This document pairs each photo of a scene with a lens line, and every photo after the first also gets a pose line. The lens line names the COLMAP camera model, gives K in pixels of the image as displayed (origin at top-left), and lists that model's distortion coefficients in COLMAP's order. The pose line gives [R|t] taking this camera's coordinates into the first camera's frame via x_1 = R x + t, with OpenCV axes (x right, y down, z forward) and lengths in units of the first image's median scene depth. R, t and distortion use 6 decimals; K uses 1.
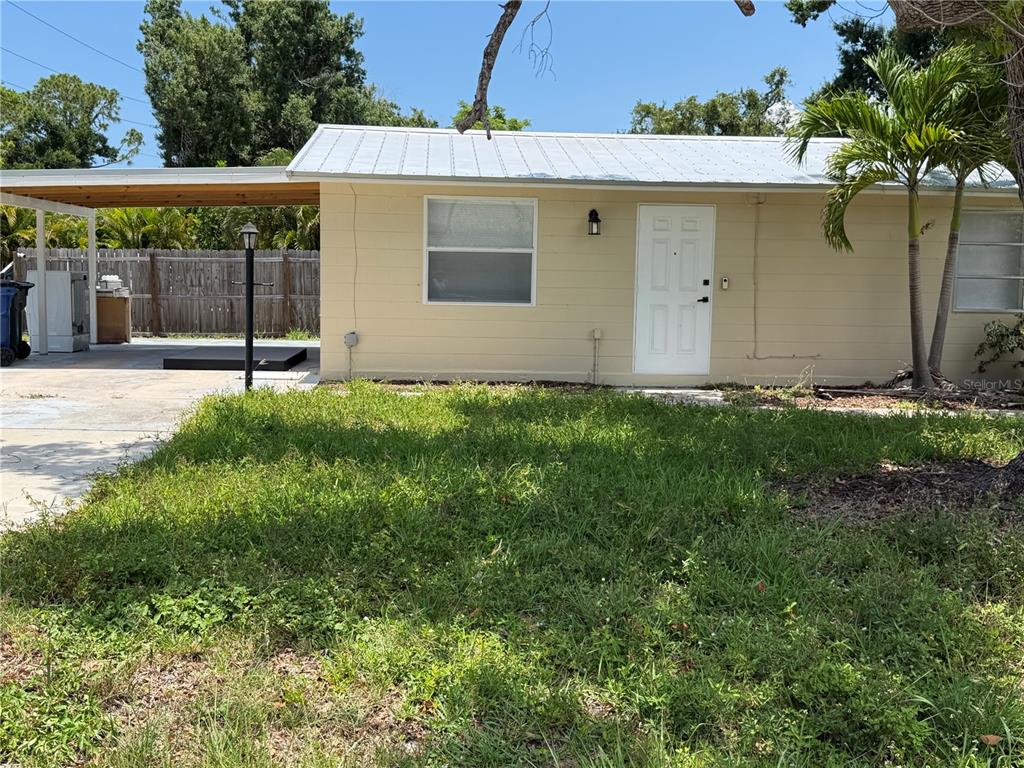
lens RADIAL K [[1146.2, 0, 512.7], [0, 1146.2, 384.0], [0, 0, 1]] dist [0.101375, 0.000000]
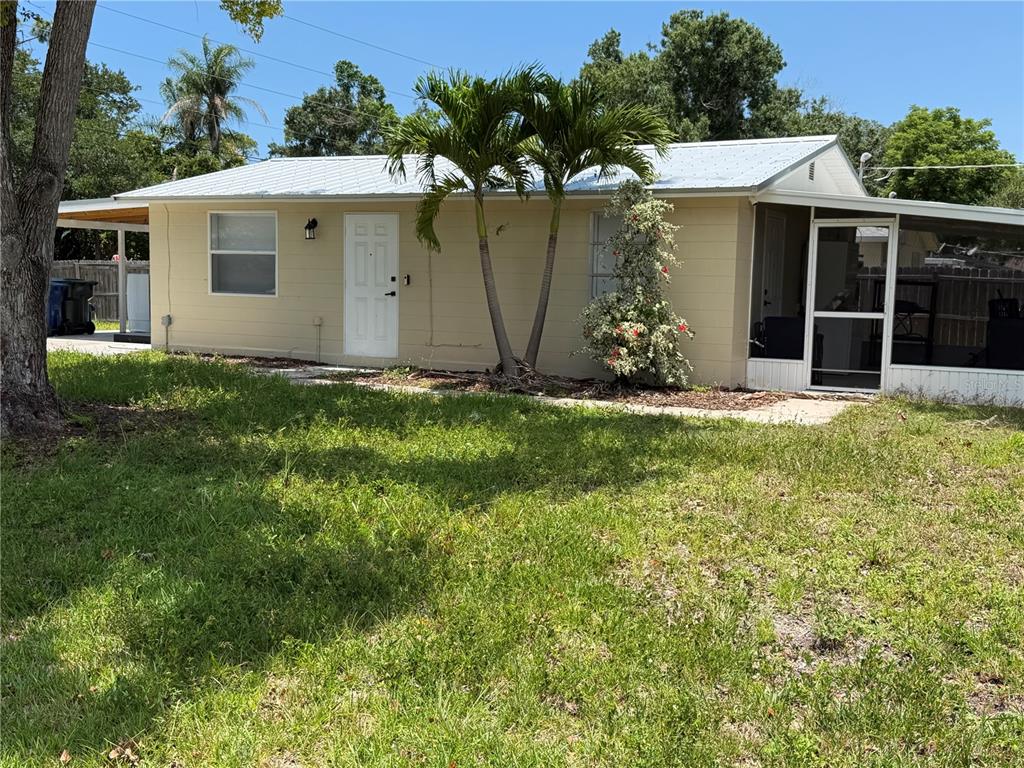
lens RADIAL K [[1146.2, 0, 510.2], [0, 1146.2, 384.7], [0, 0, 1]] dist [0.101375, 0.000000]
pose [[0.854599, 0.046930, -0.517163, 0.888868], [-0.054854, 0.998494, -0.000037, 0.012947], [0.516383, 0.028401, 0.855887, 0.063814]]
